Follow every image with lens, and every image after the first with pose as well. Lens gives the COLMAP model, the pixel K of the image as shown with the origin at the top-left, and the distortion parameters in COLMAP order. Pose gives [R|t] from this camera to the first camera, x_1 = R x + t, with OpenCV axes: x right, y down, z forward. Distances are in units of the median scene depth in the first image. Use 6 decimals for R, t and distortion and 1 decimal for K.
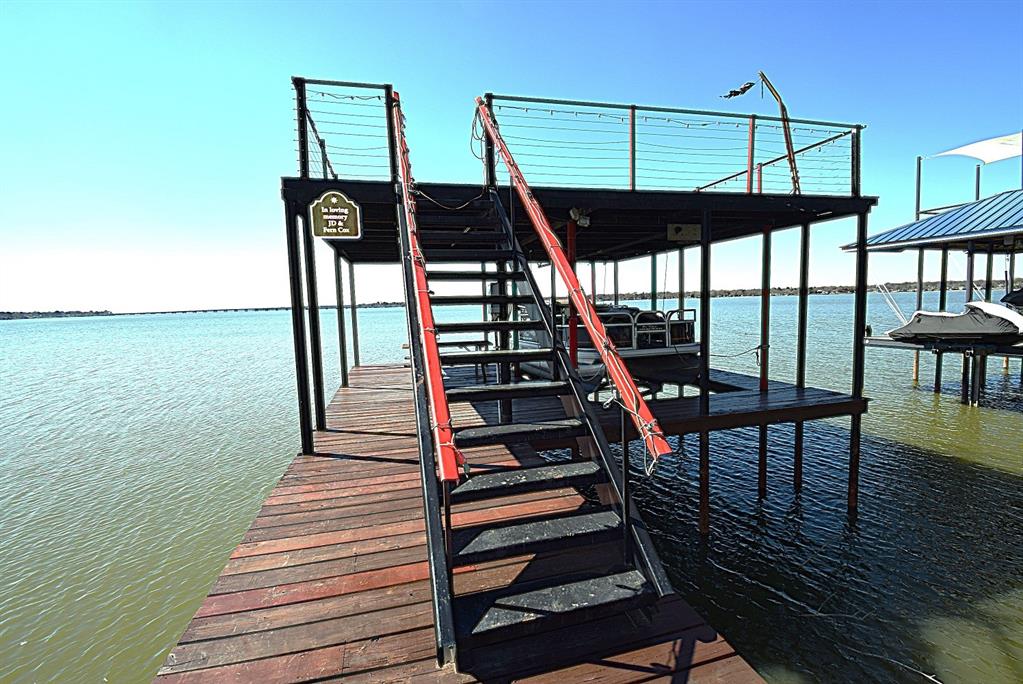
lens RADIAL K [[435.4, 0, 511.7], [0, 435.4, 340.1], [0, 0, 1]] dist [0.002977, -0.000385]
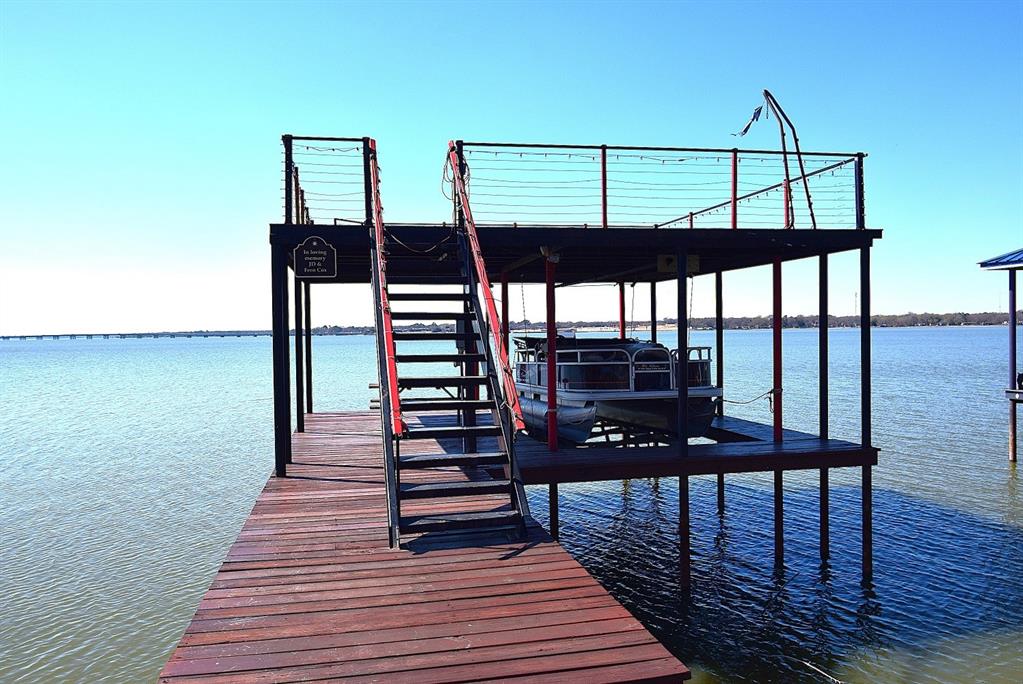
lens RADIAL K [[771.1, 0, 518.7], [0, 771.1, 347.9], [0, 0, 1]] dist [-0.005284, 0.003868]
pose [[0.998596, 0.015332, -0.050699, 0.152903], [-0.018458, 0.997920, -0.061760, 0.038834], [0.049647, 0.062609, 0.996803, -0.652023]]
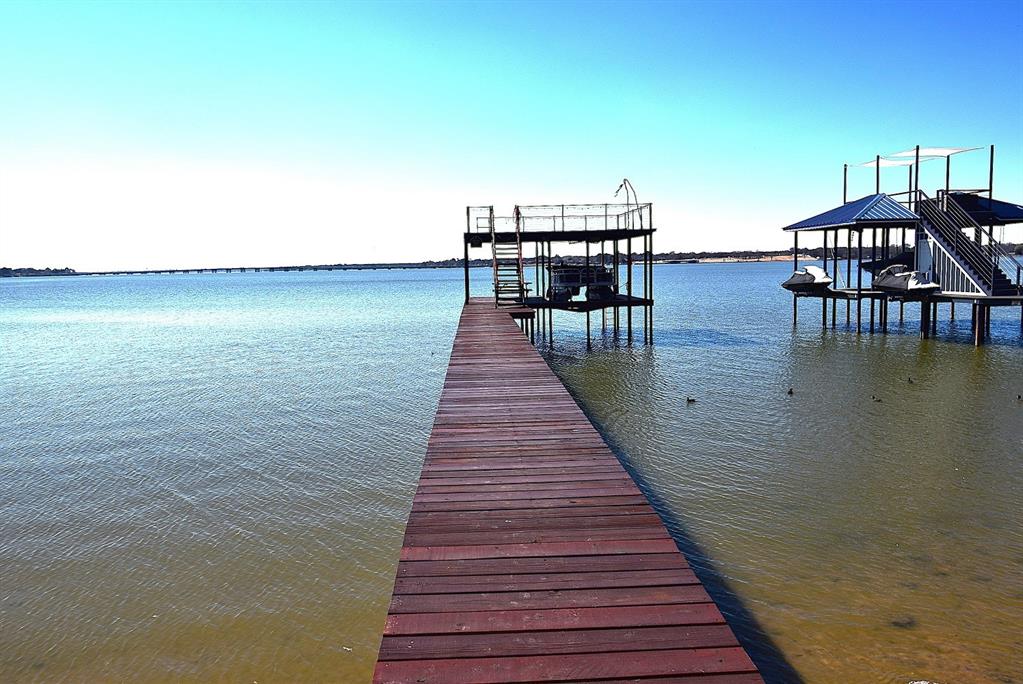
lens RADIAL K [[795.1, 0, 510.2], [0, 795.1, 346.1], [0, 0, 1]] dist [0.017144, 0.008570]
pose [[0.975696, 0.030218, -0.217034, 1.049045], [-0.025550, 0.999379, 0.024283, 0.330116], [0.217633, -0.018148, 0.975862, -4.226186]]
